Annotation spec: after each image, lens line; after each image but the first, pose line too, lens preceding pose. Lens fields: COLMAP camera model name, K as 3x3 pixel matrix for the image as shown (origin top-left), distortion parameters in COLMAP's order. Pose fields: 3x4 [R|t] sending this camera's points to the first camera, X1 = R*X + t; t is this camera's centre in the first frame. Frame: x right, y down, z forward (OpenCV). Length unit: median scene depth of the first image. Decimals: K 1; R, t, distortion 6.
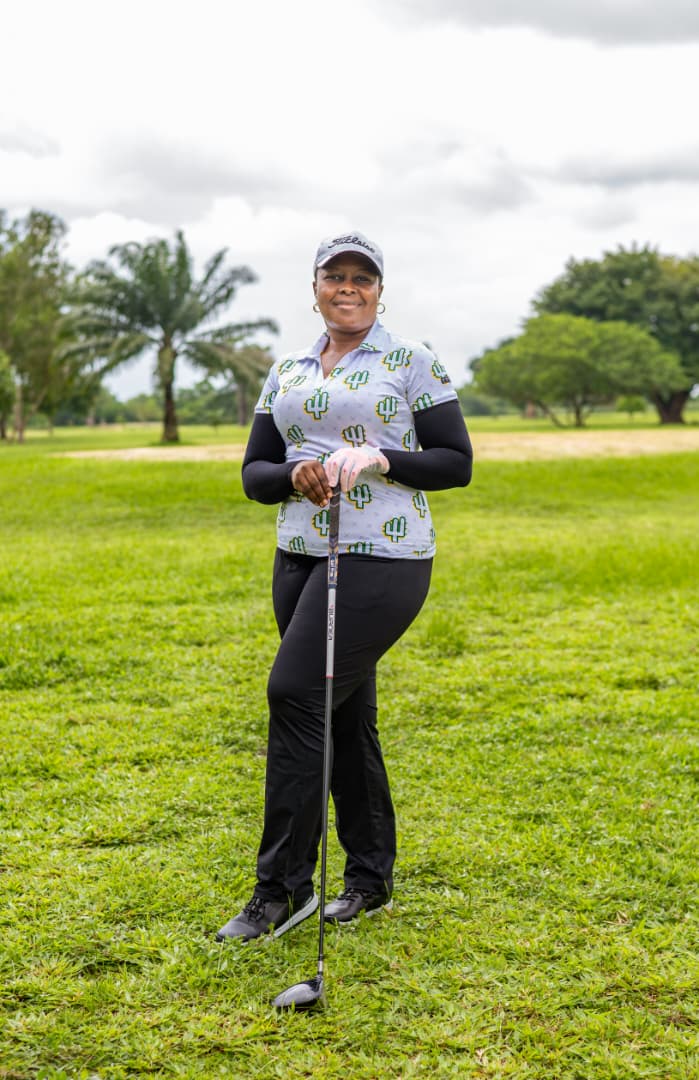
lens RADIAL K [[2024.5, 0, 353.1], [0, 2024.5, 539.6], [0, 0, 1]] dist [-0.085631, -0.043810]
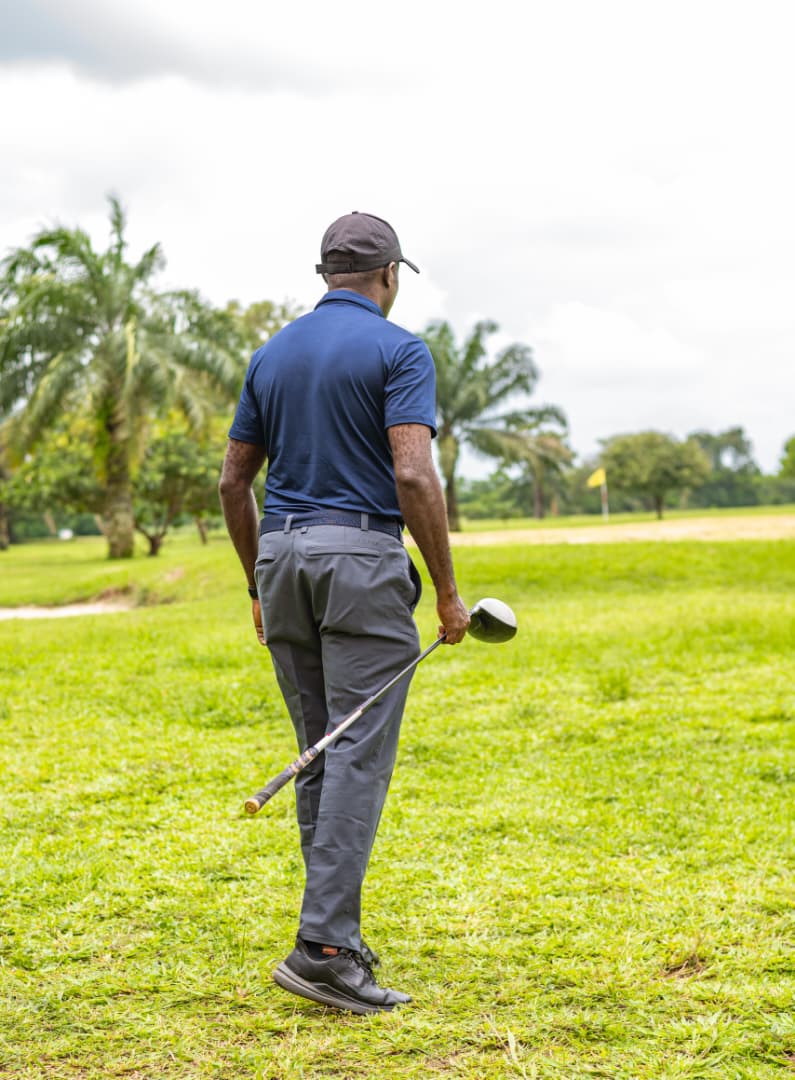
lens RADIAL K [[2326.0, 0, 374.2], [0, 2326.0, 560.5], [0, 0, 1]] dist [-0.084964, 0.013139]
pose [[0.989130, -0.018287, -0.145899, 0.109957], [0.012032, 0.998975, -0.043639, 0.036497], [0.146547, 0.041409, 0.988337, -0.283970]]
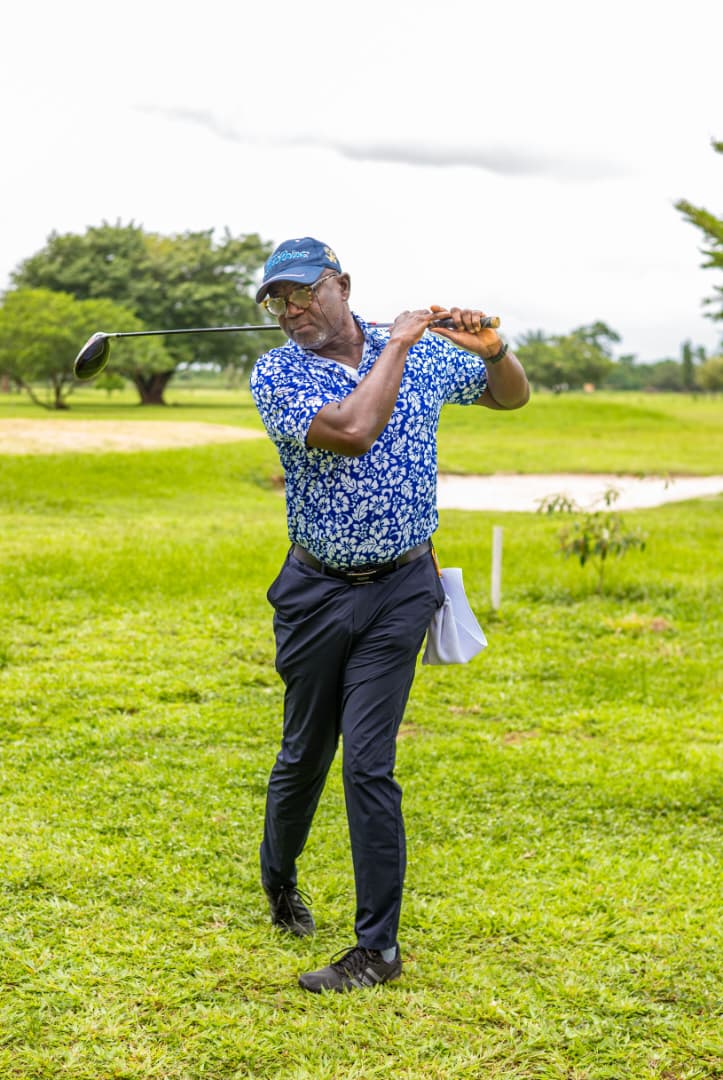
lens RADIAL K [[2135.3, 0, 420.6], [0, 2135.3, 486.5], [0, 0, 1]] dist [-0.109751, 0.050174]
pose [[0.956860, 0.020697, 0.289810, -0.064511], [-0.017985, 0.999766, -0.012018, -0.028035], [-0.289991, 0.006287, 0.957009, -0.114593]]
